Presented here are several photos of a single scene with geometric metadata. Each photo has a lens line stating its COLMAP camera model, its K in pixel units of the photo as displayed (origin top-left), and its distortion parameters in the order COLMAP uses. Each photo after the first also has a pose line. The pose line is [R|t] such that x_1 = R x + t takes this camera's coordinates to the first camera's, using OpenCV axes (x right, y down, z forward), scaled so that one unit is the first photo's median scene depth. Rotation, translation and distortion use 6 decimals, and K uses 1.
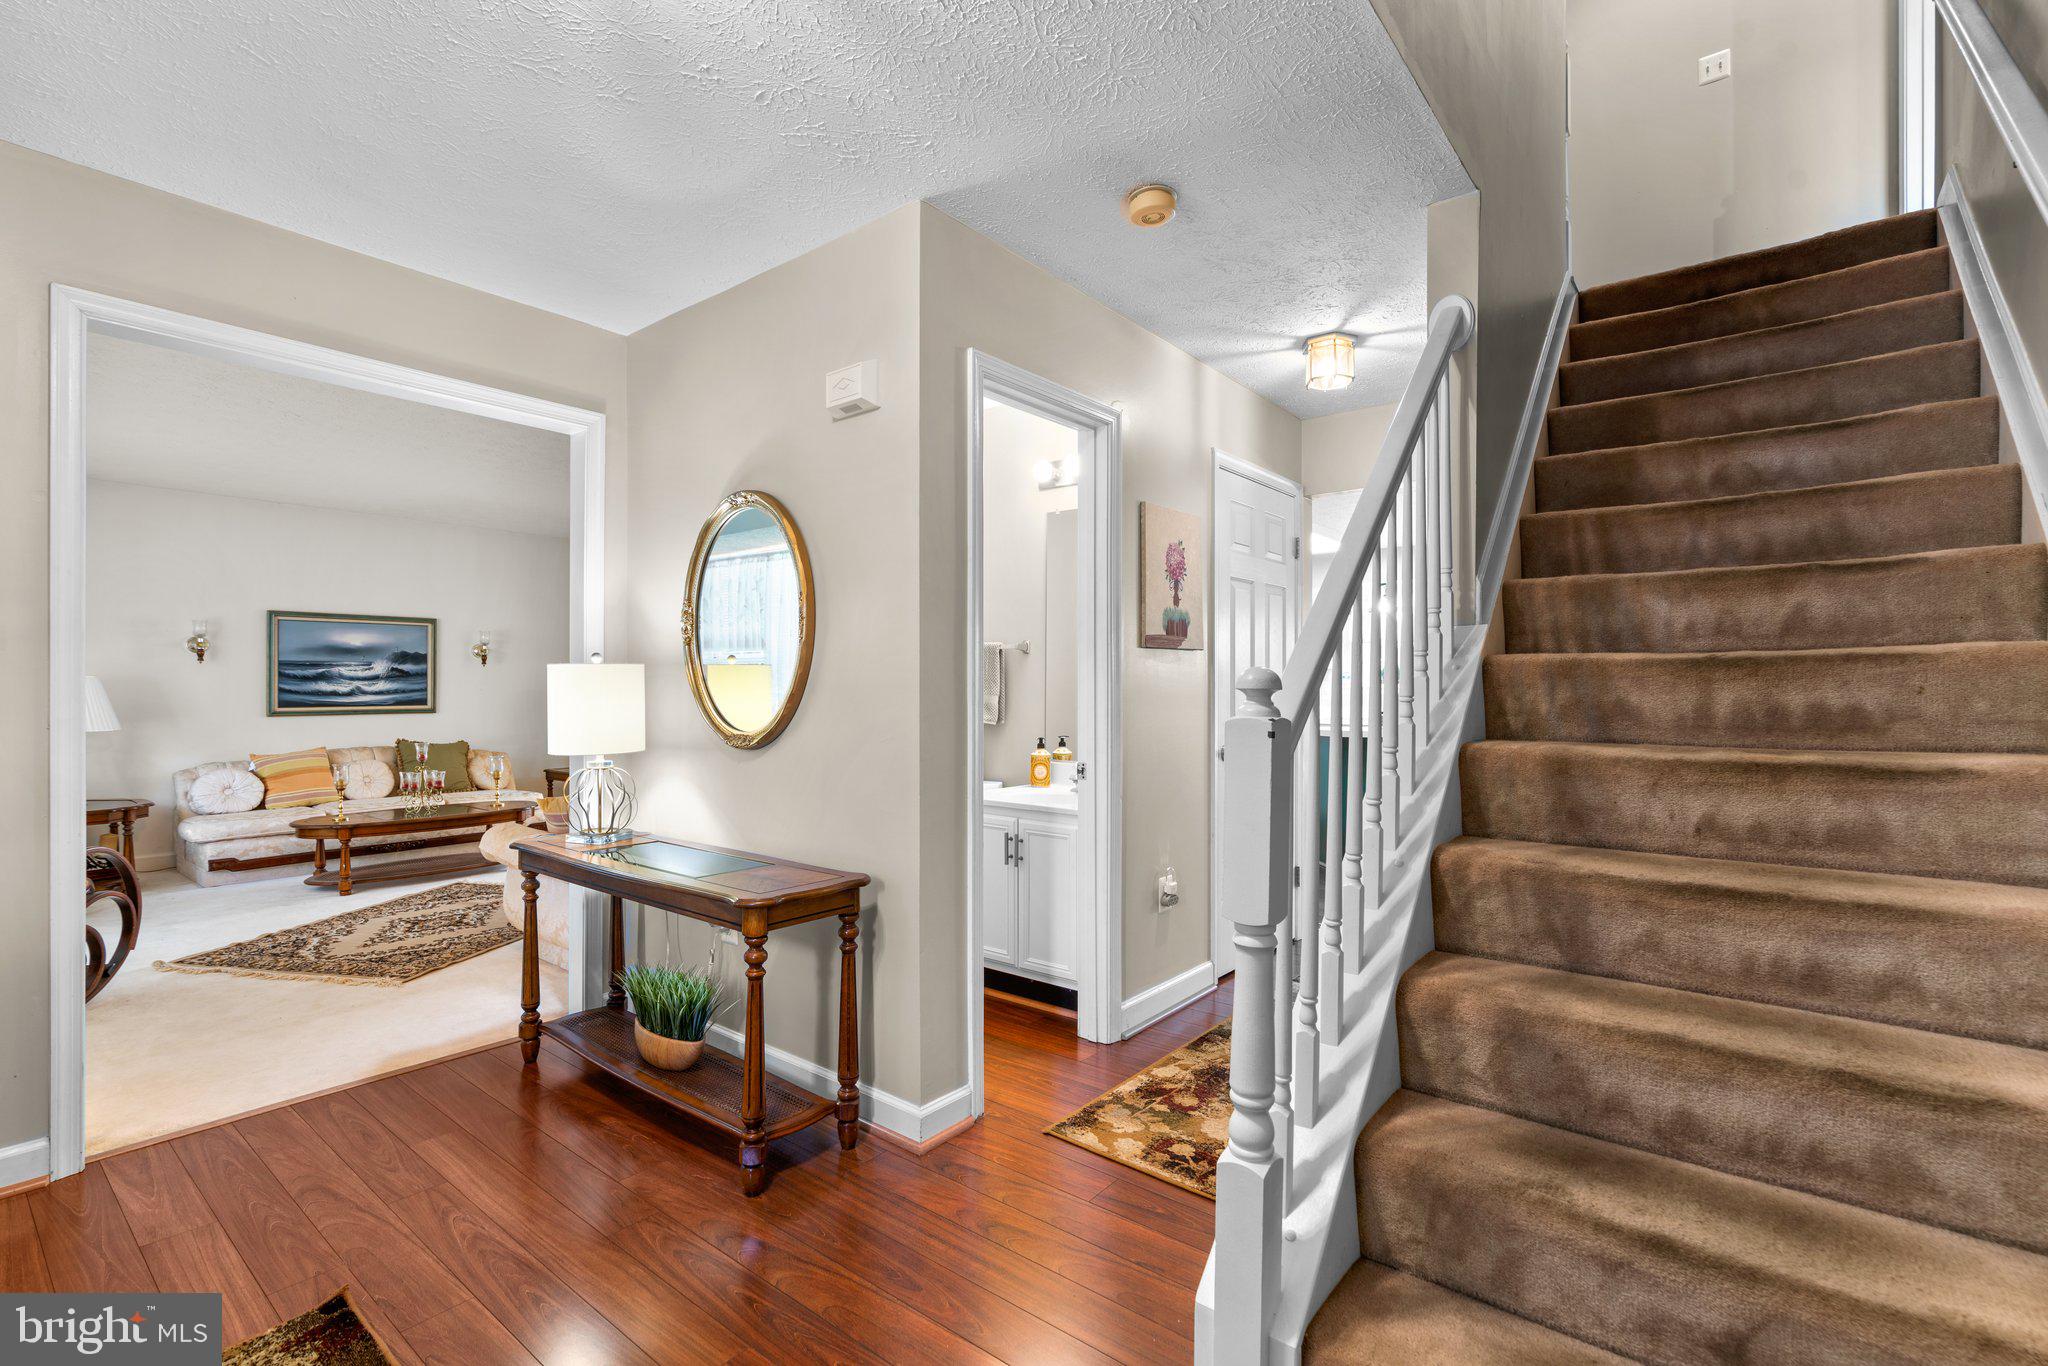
lens RADIAL K [[917.5, 0, 1024.0], [0, 917.5, 683.0], [0, 0, 1]] dist [-0.000323, 0.000456]
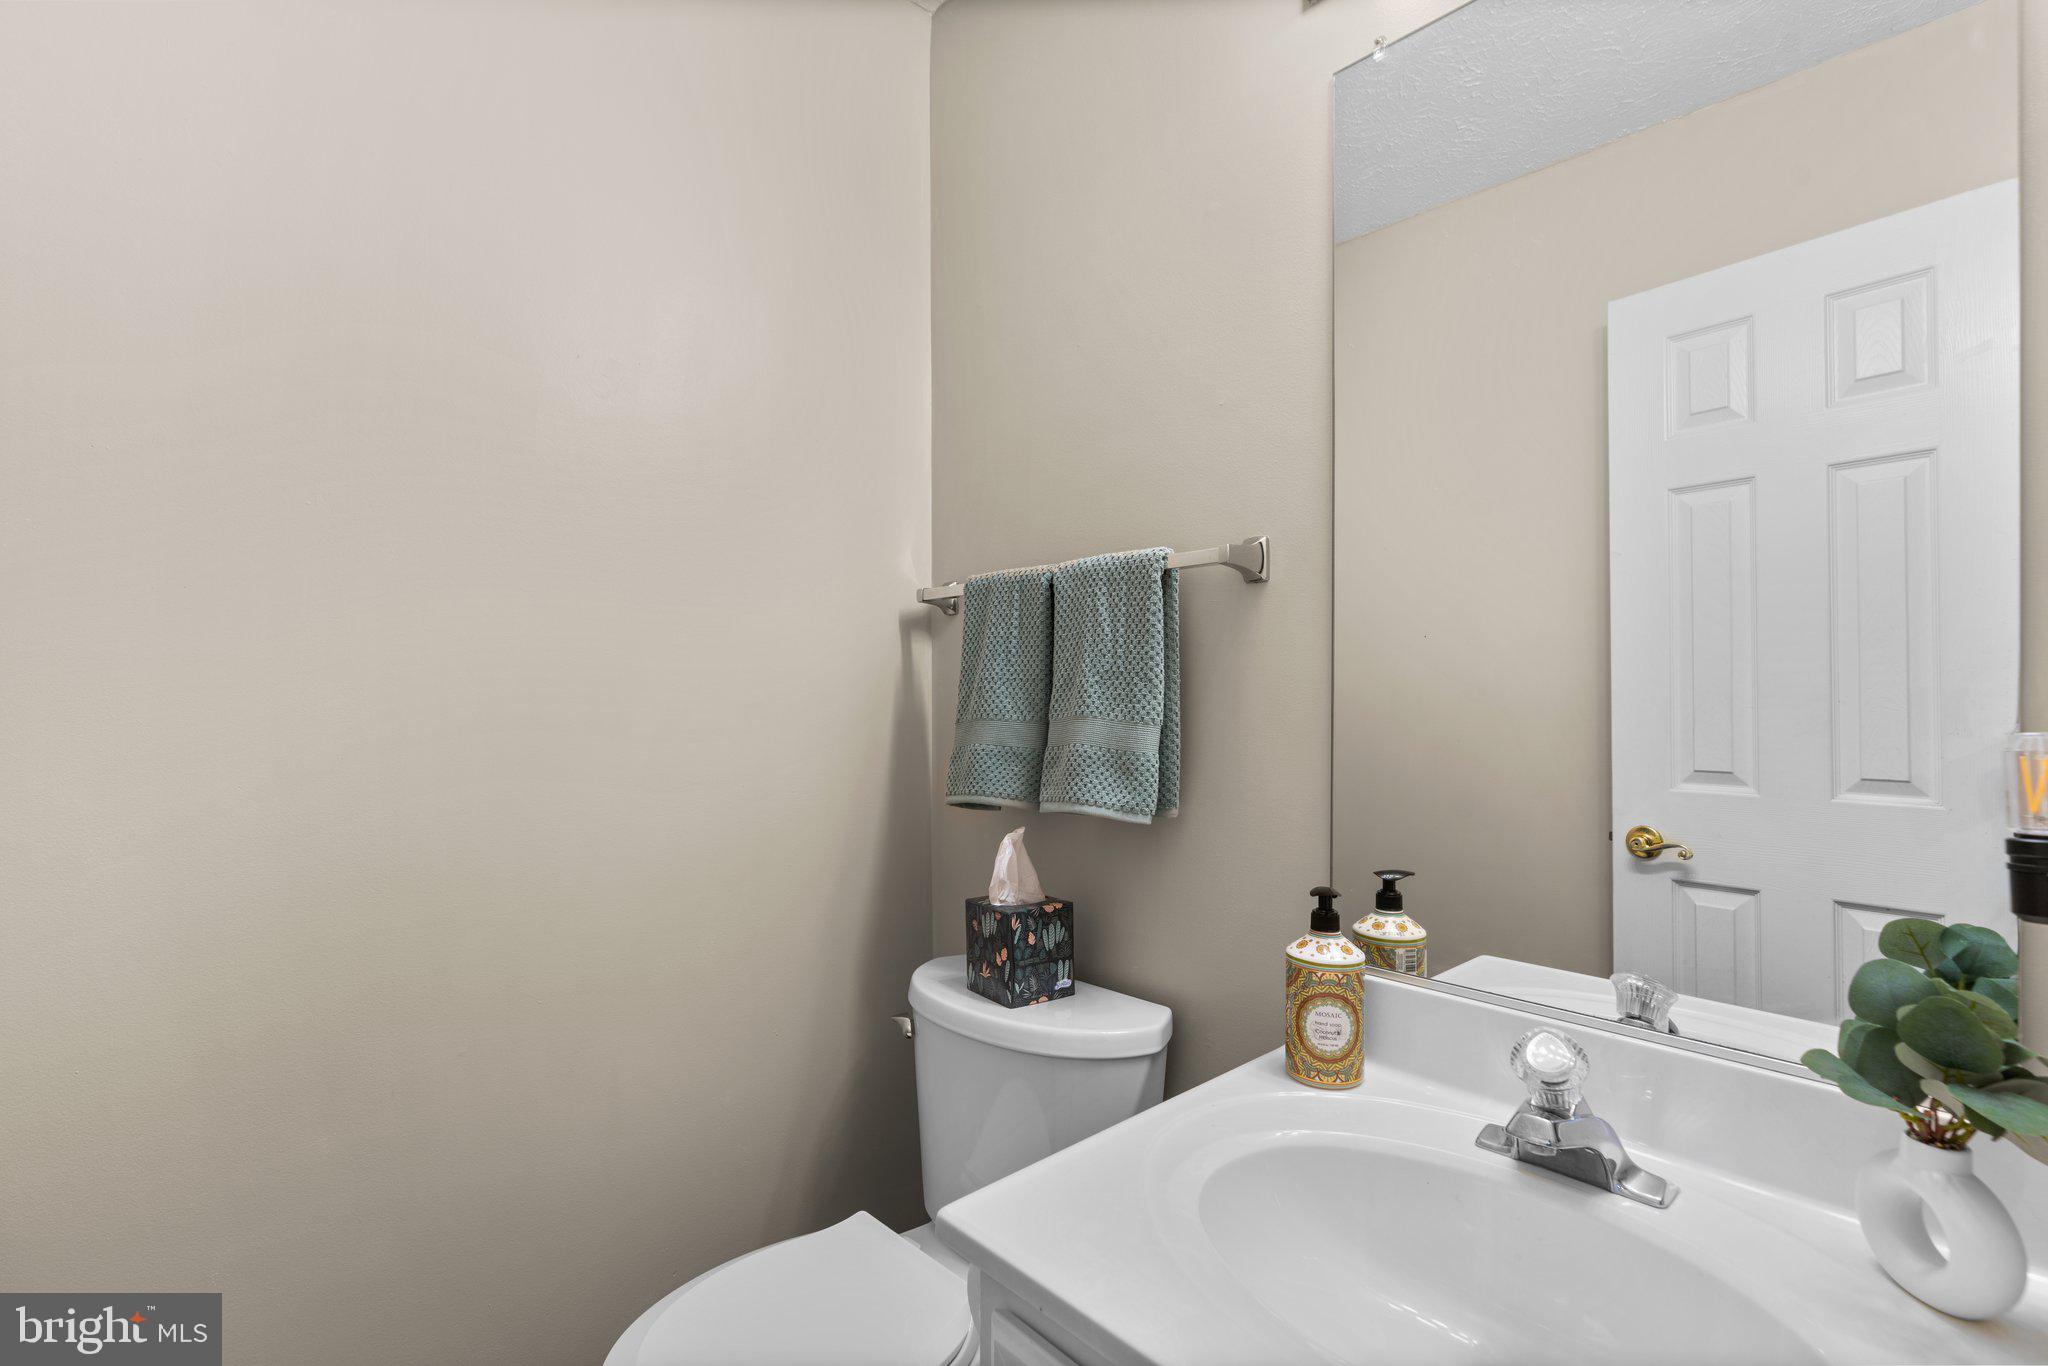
lens RADIAL K [[917.5, 0, 1024.0], [0, 917.5, 683.0], [0, 0, 1]] dist [-0.000323, 0.000456]
pose [[0.987564, 0.000114, -0.157220, -0.024780], [-0.000363, 0.999999, -0.001552, 0.000661], [0.157219, 0.001590, 0.987562, 0.705838]]
